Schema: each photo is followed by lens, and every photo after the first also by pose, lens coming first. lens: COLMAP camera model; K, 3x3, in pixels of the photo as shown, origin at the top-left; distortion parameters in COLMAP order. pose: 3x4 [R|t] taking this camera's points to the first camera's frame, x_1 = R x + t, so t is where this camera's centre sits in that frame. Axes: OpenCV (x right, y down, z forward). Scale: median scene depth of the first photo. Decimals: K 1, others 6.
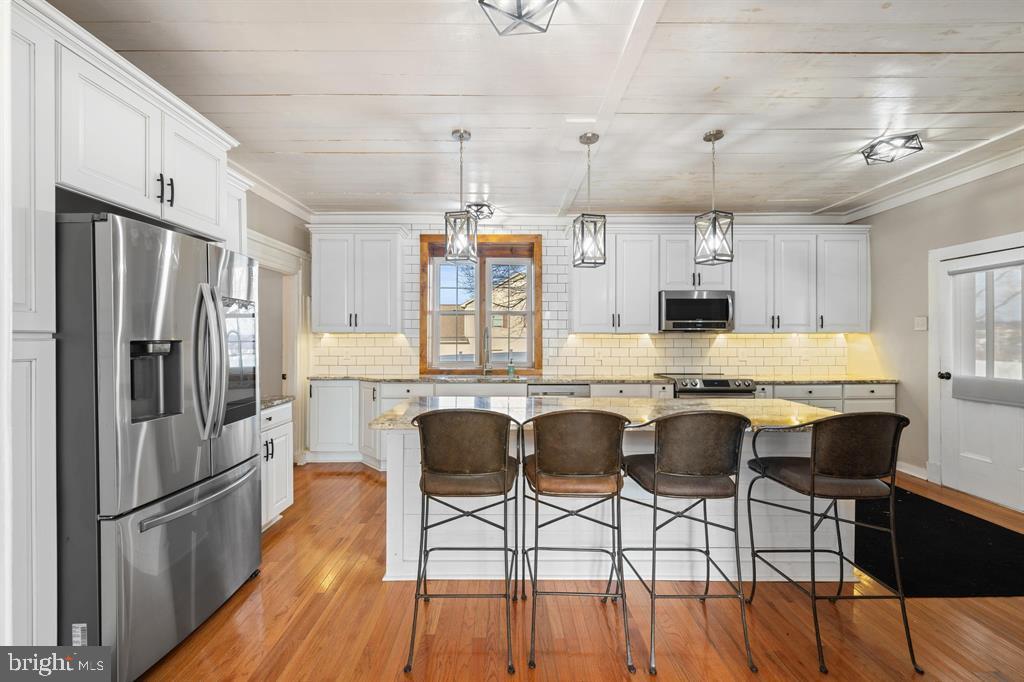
lens RADIAL K [[424.3, 0, 512.0], [0, 424.3, 341.0], [0, 0, 1]] dist [-0.001206, 0.000125]
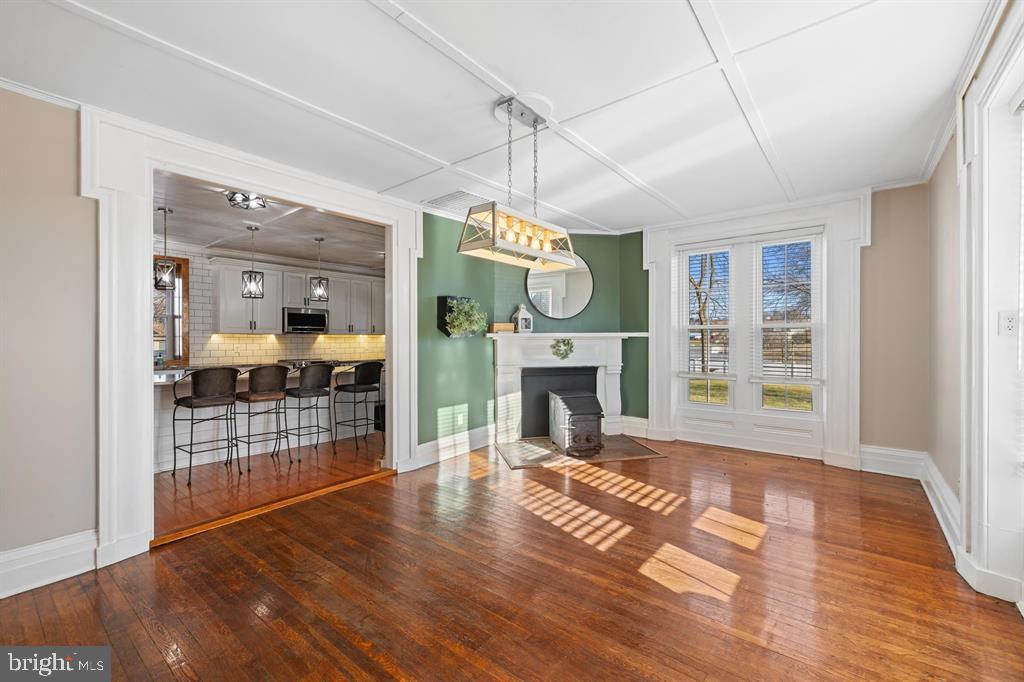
lens RADIAL K [[424.3, 0, 512.0], [0, 424.3, 341.0], [0, 0, 1]] dist [-0.001206, 0.000125]
pose [[0.629371, -0.002832, 0.777100, -0.342433], [0.001897, 0.999996, 0.002108, 0.005690], [-0.777103, 0.000148, 0.629374, -0.655219]]
